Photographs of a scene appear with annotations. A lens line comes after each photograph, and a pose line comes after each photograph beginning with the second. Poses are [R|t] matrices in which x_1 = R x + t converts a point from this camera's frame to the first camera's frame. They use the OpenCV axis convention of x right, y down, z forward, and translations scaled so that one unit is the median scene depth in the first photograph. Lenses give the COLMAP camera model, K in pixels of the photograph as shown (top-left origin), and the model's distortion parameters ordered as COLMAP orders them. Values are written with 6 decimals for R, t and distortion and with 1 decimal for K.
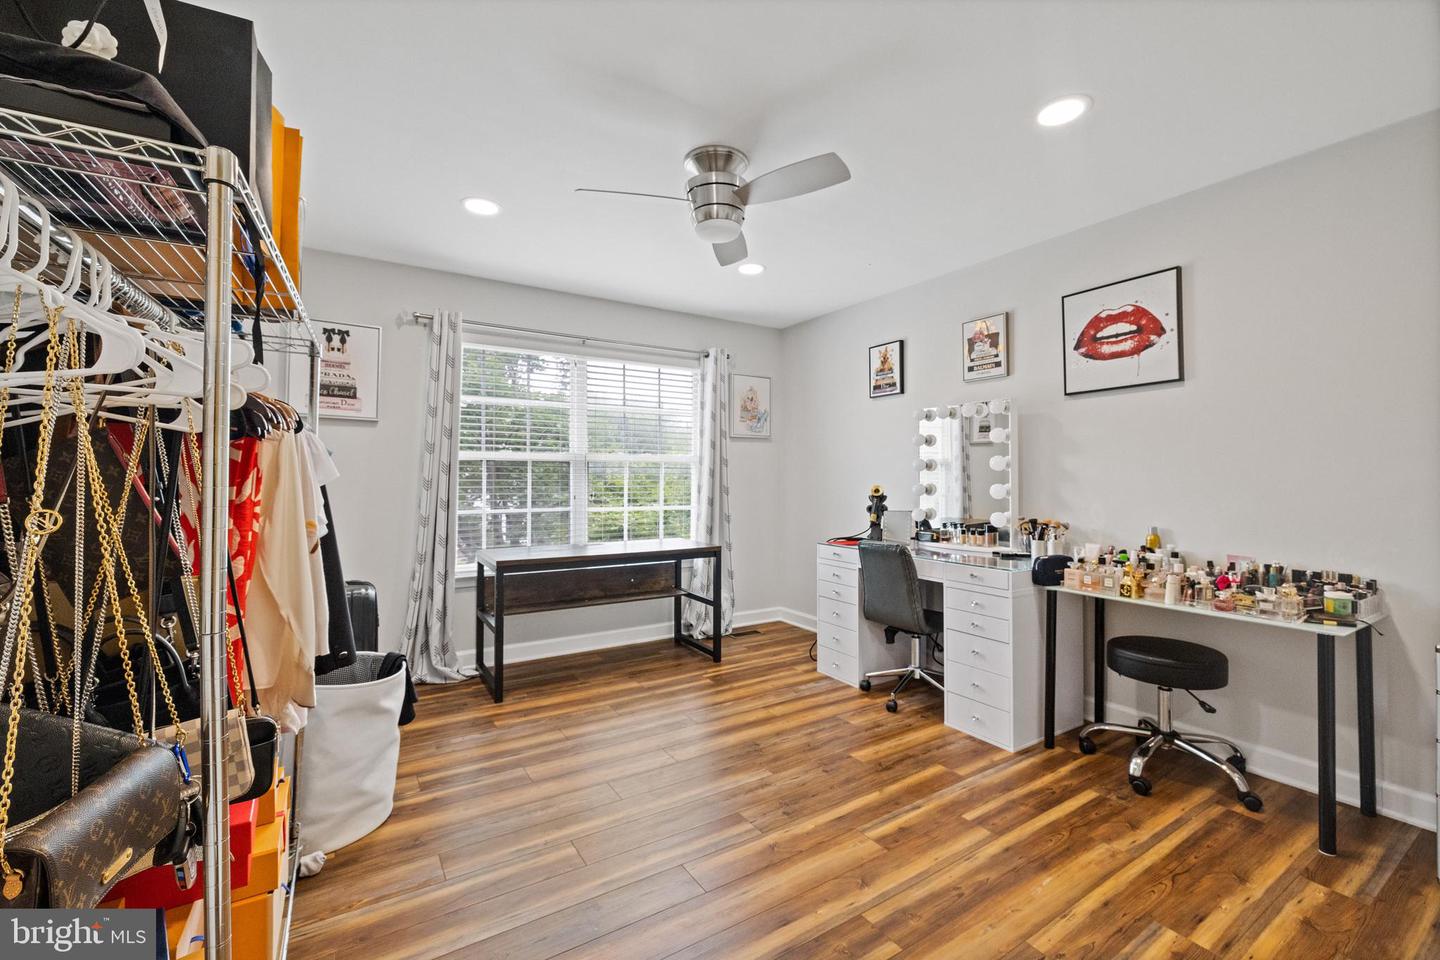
lens RADIAL K [[607.7, 0, 721.4], [0, 607.7, 476.1], [0, 0, 1]] dist [-0.000756, -0.000098]
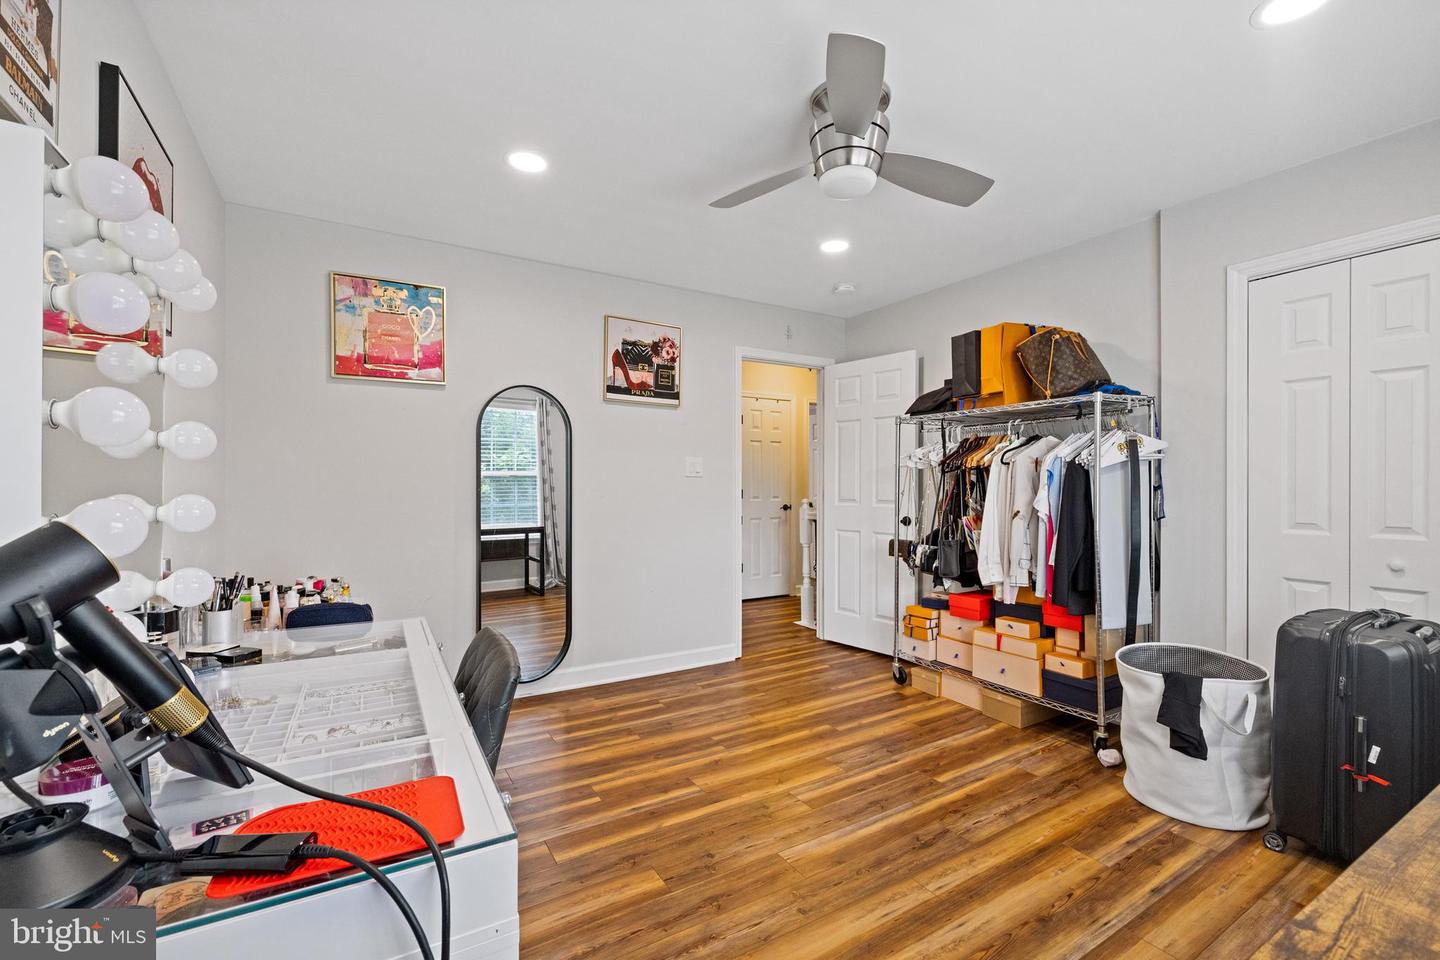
lens RADIAL K [[607.7, 0, 721.4], [0, 607.7, 476.1], [0, 0, 1]] dist [-0.000756, -0.000098]
pose [[-0.999732, -0.001493, 0.023094, 0.168491], [-0.001957, 0.999796, -0.020087, 0.013334], [-0.023060, -0.020127, -0.999531, 2.164569]]
